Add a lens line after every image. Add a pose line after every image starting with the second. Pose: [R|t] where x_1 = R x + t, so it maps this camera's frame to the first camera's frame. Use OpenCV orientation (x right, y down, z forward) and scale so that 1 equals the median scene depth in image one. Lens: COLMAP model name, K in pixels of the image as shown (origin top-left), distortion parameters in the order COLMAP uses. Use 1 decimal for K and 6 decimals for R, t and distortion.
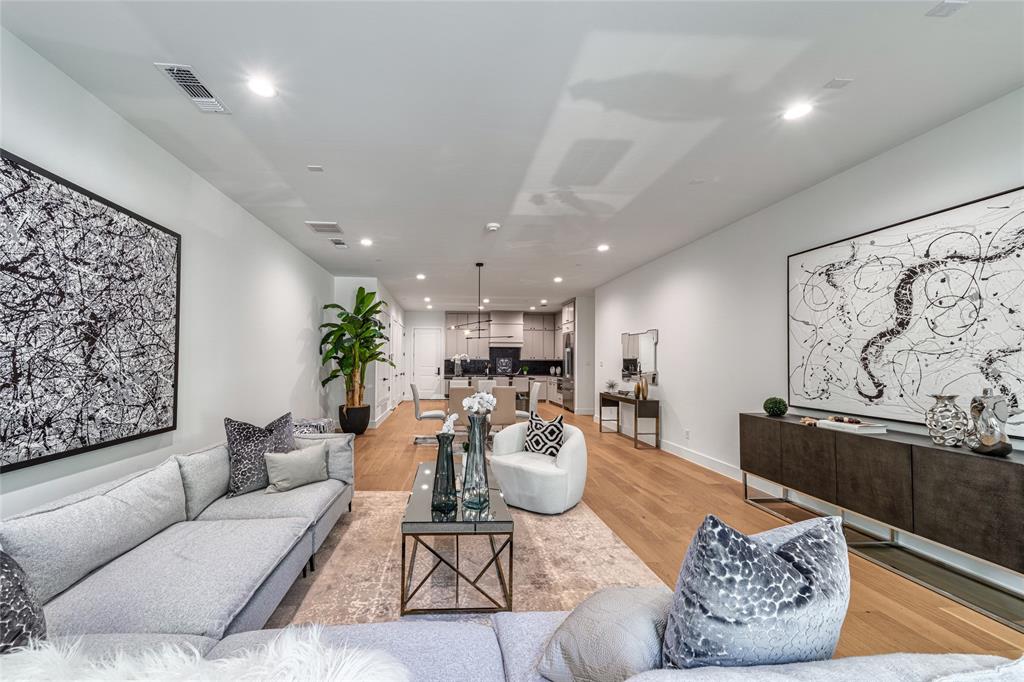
lens RADIAL K [[376.8, 0, 468.9], [0, 376.8, 353.4], [0, 0, 1]] dist [0.008050, -0.000001]
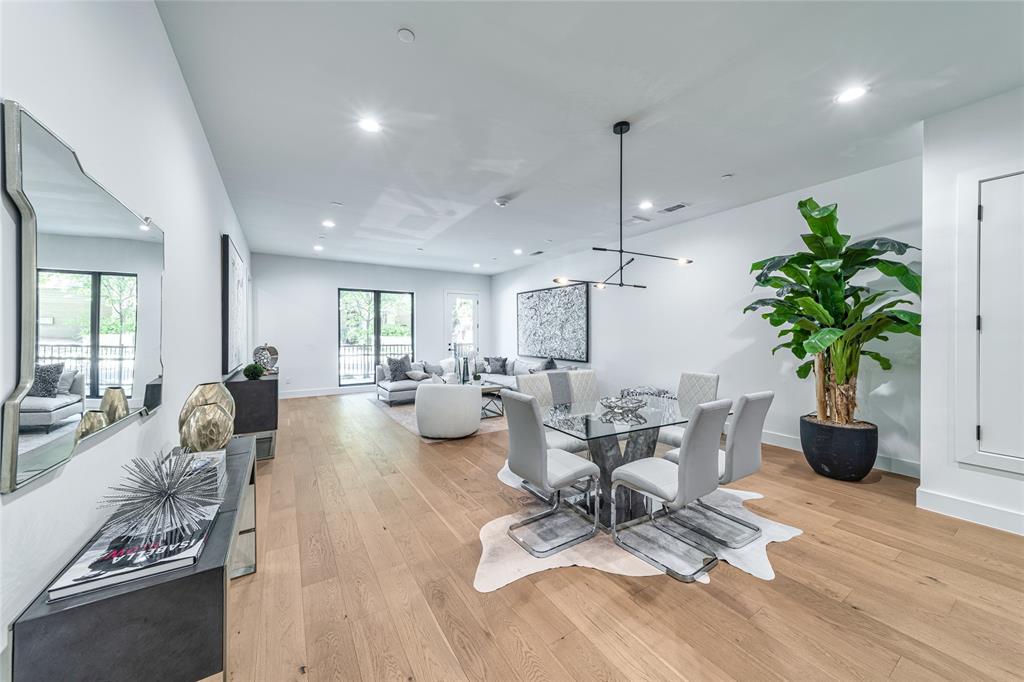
lens RADIAL K [[359.7, 0, 511.1], [0, 359.7, 334.7], [0, 0, 1]] dist [0.007555, -0.000105]
pose [[-0.876331, -0.004168, -0.481692, 0.812110], [0.004535, 0.999847, -0.016902, 0.062267], [0.481689, -0.016996, -0.876178, 2.968194]]
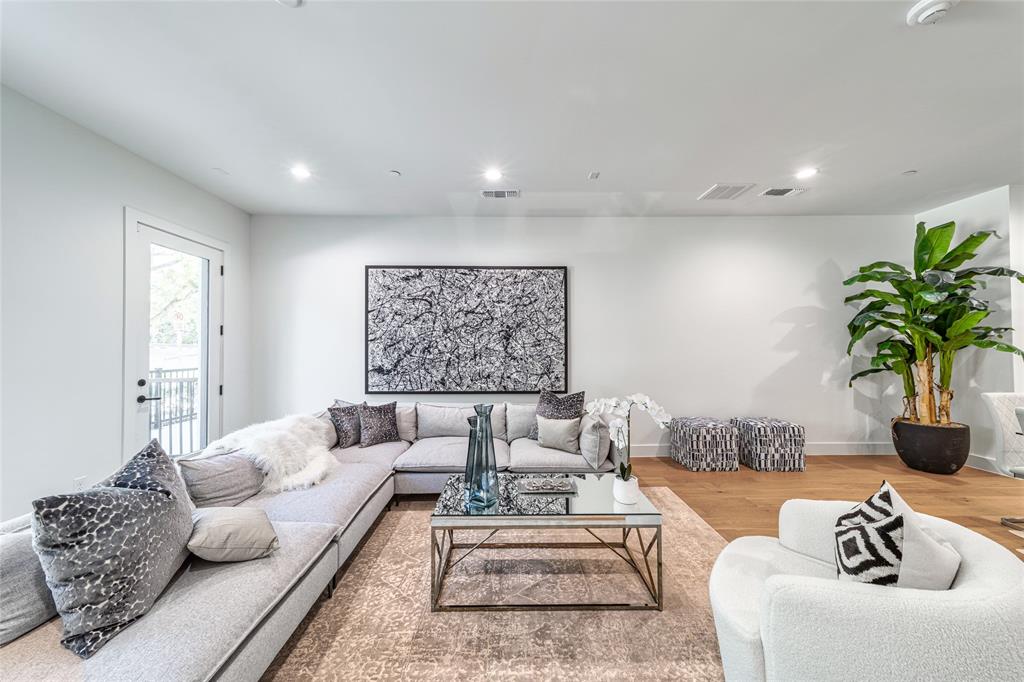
lens RADIAL K [[356.8, 0, 512.0], [0, 356.8, 341.0], [0, 0, 1]] dist [0.006870, 0.000042]
pose [[-0.042958, -0.026133, -0.998735, 0.730617], [0.024744, 0.999323, -0.027213, 0.023763], [0.998770, -0.025882, -0.042283, 0.897006]]
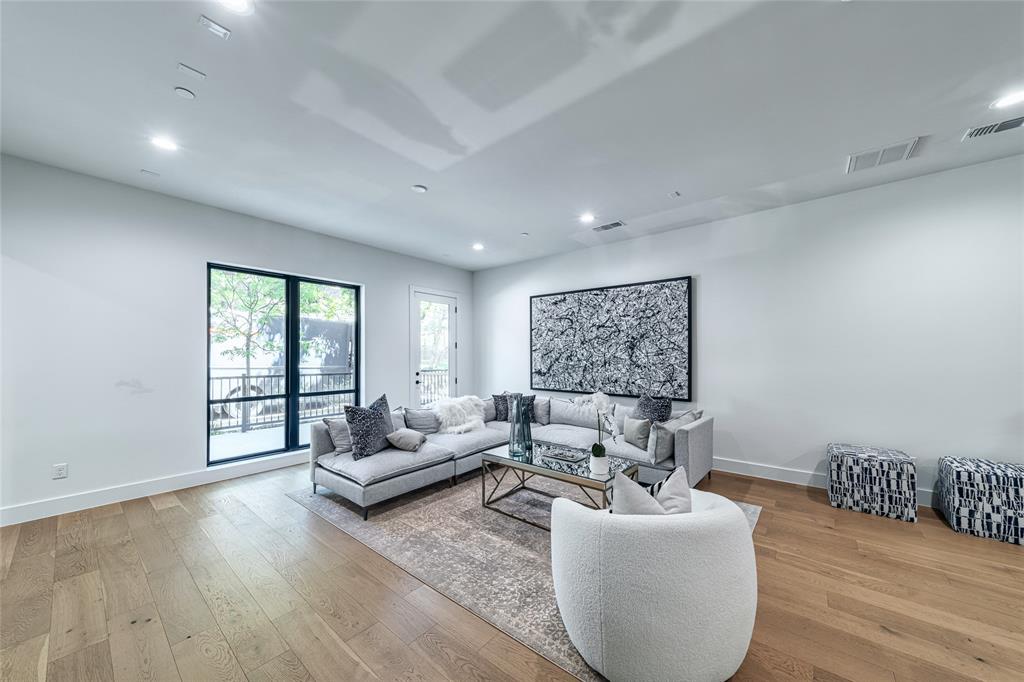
lens RADIAL K [[357.9, 0, 512.5], [0, 357.9, 353.4], [0, 0, 1]] dist [0.009302, 0.000129]
pose [[-0.675717, -0.010489, -0.737087, 0.860320], [0.012318, 0.999598, -0.025518, 0.032480], [0.737058, -0.026322, -0.675316, 1.554891]]
